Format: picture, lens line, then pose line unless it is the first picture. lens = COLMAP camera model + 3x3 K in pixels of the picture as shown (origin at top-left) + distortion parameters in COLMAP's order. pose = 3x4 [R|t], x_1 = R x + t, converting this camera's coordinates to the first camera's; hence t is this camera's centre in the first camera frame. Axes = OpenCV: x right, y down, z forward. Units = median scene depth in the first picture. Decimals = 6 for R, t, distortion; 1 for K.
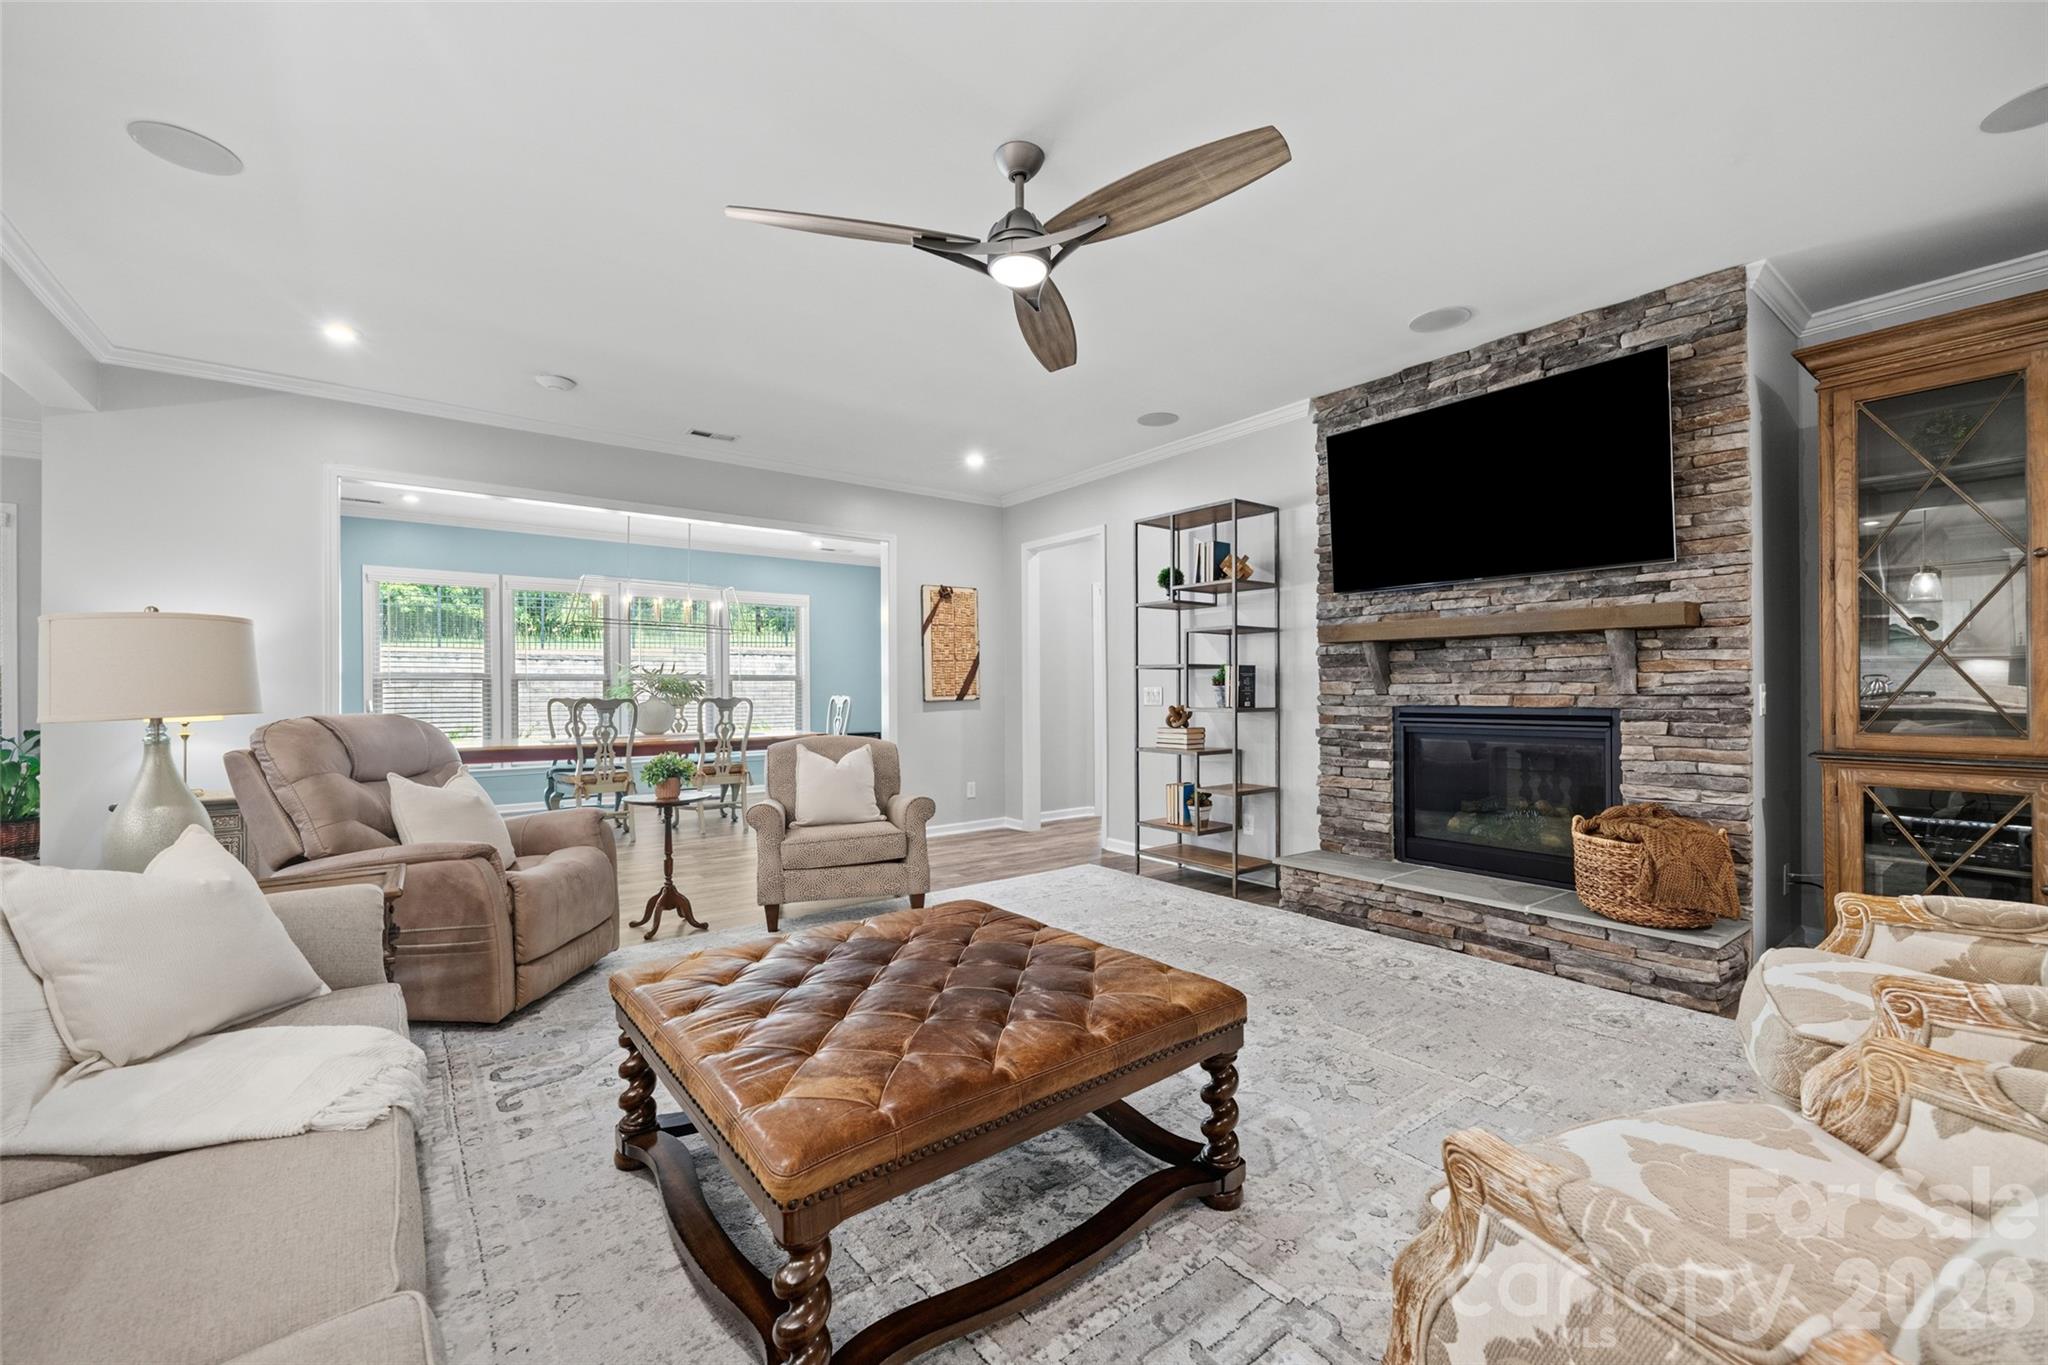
lens RADIAL K [[826.1, 0, 1024.0], [0, 826.1, 682.5], [0, 0, 1]] dist [0.000547, -0.000009]
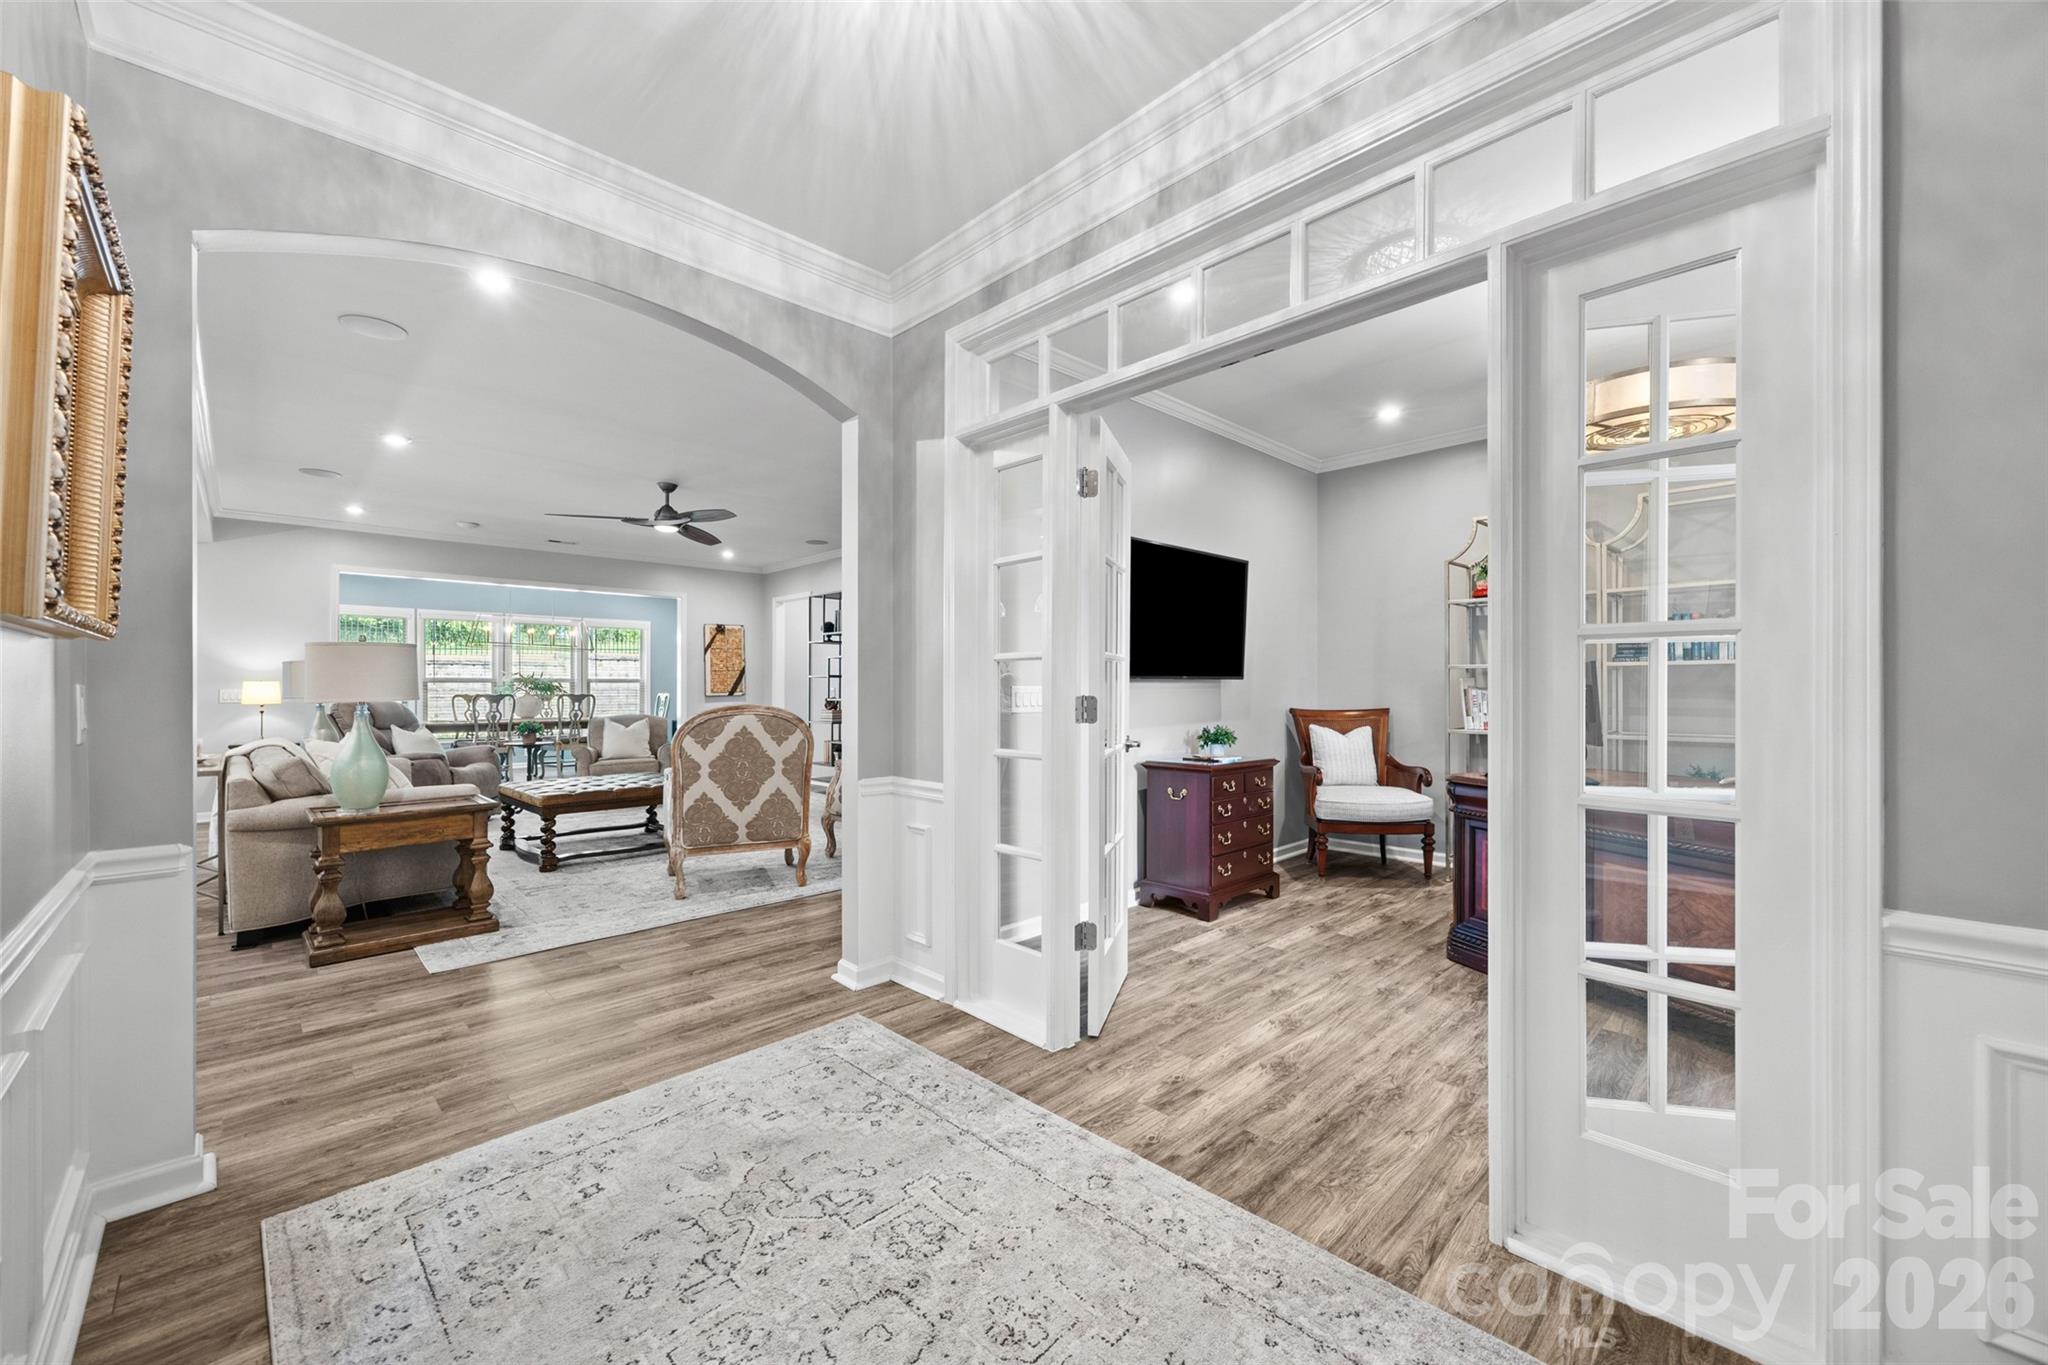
lens RADIAL K [[796.0, 0, 1023.1], [0, 796.0, 684.3], [0, 0, 1]] dist [0.003591, -0.002160]
pose [[0.992790, 0.003441, 0.119815, 0.487471], [-0.003537, 0.999994, 0.000589, -0.005164], [-0.119813, -0.001008, 0.992796, -0.980834]]
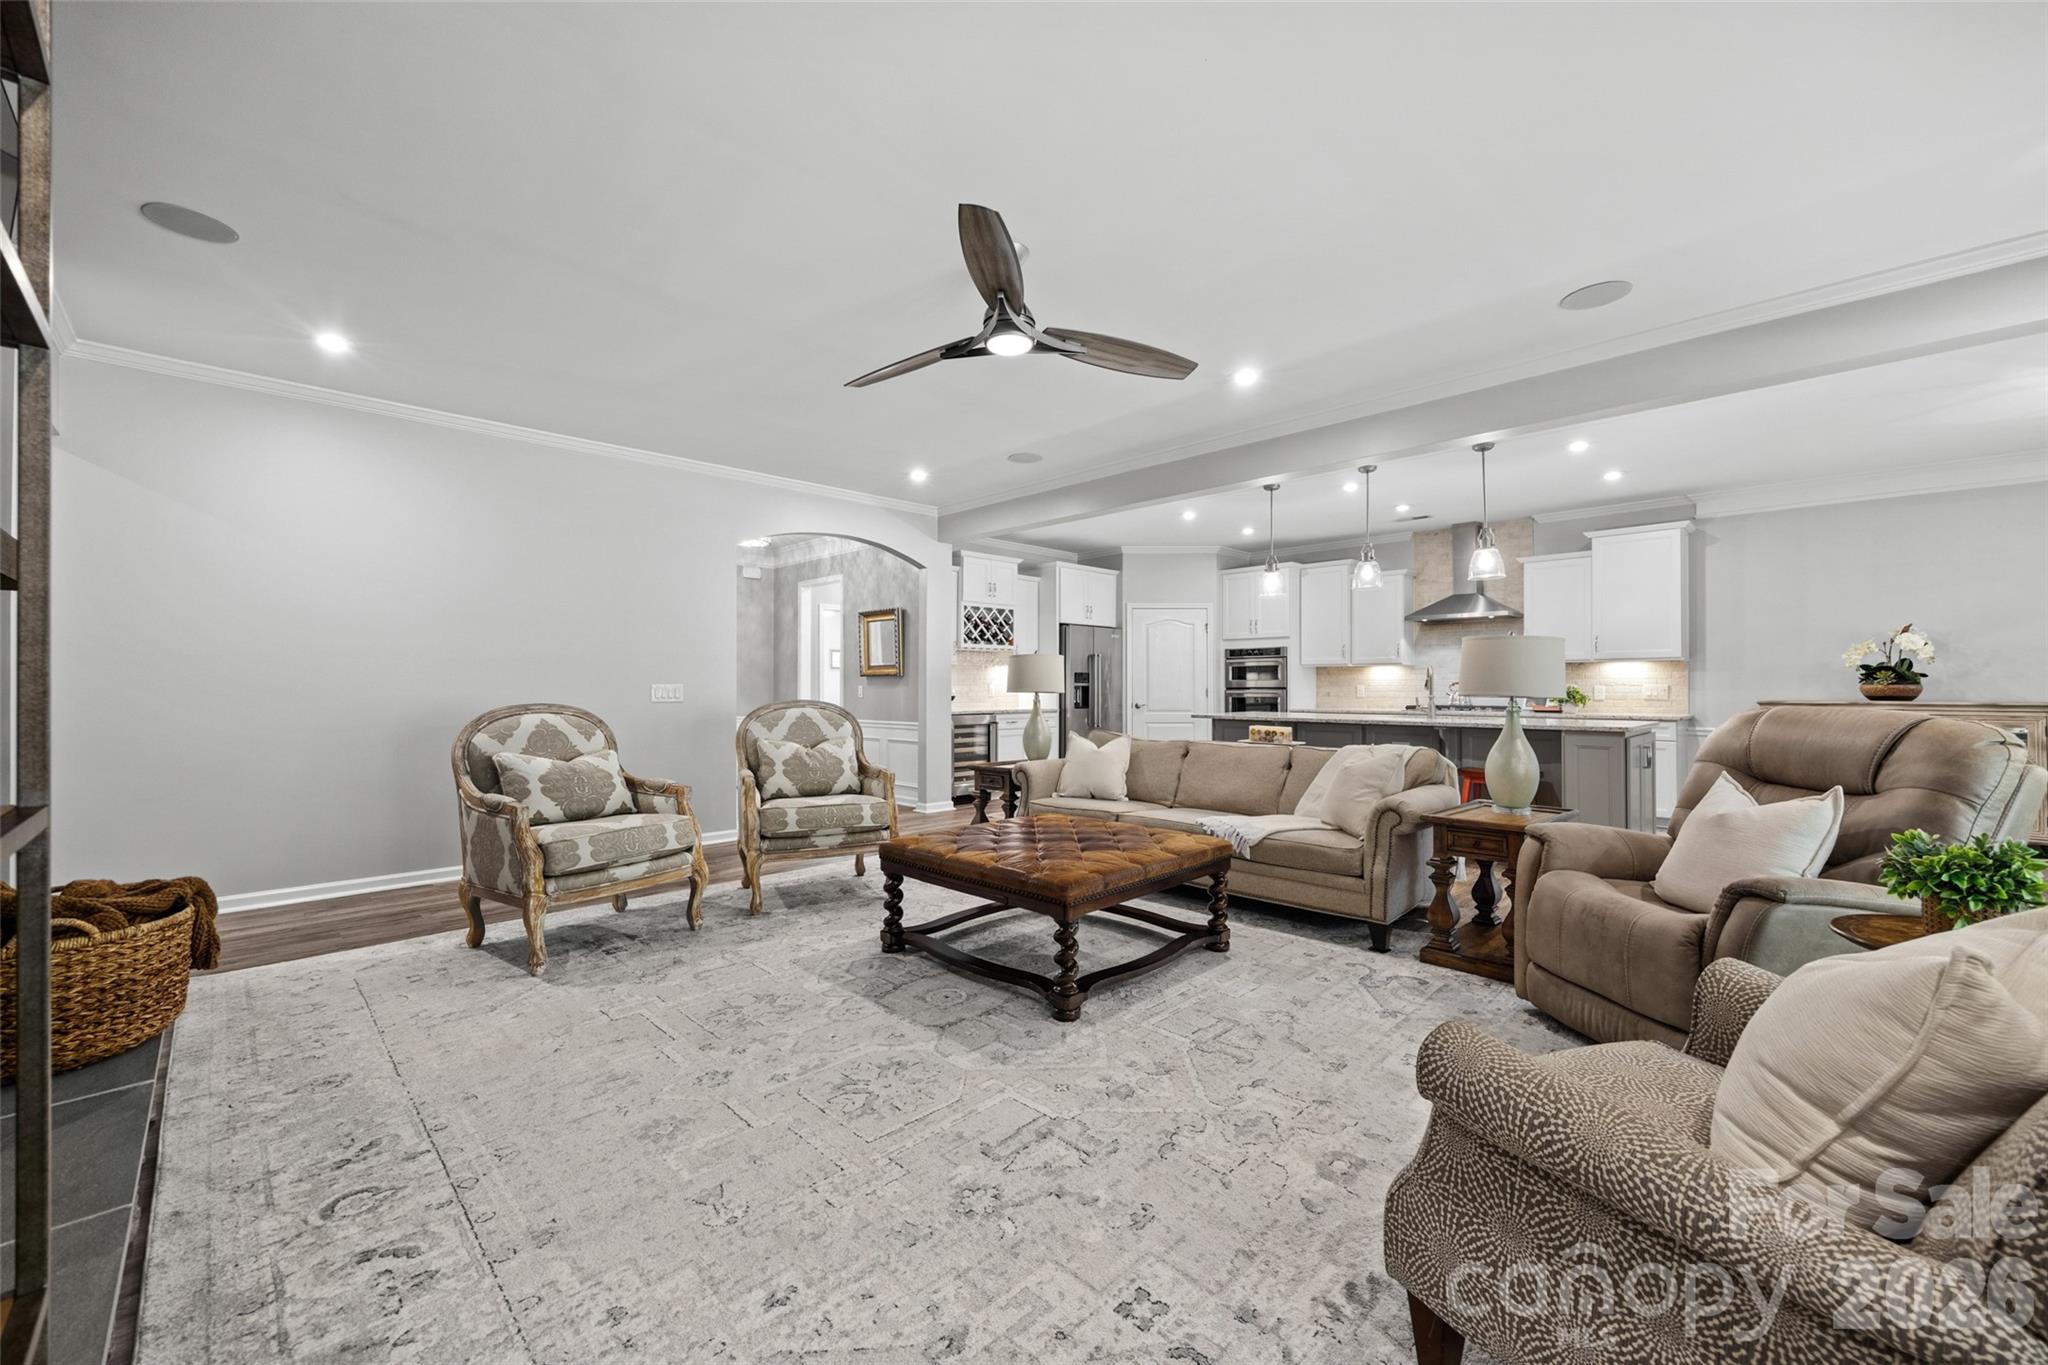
lens RADIAL K [[796.0, 0, 1023.1], [0, 796.0, 684.3], [0, 0, 1]] dist [0.003591, -0.002160]
pose [[-0.991740, 0.006394, -0.128102, 0.077943], [0.007506, 0.999938, -0.008195, 0.012314], [0.128042, -0.009089, -0.991727, 1.312083]]
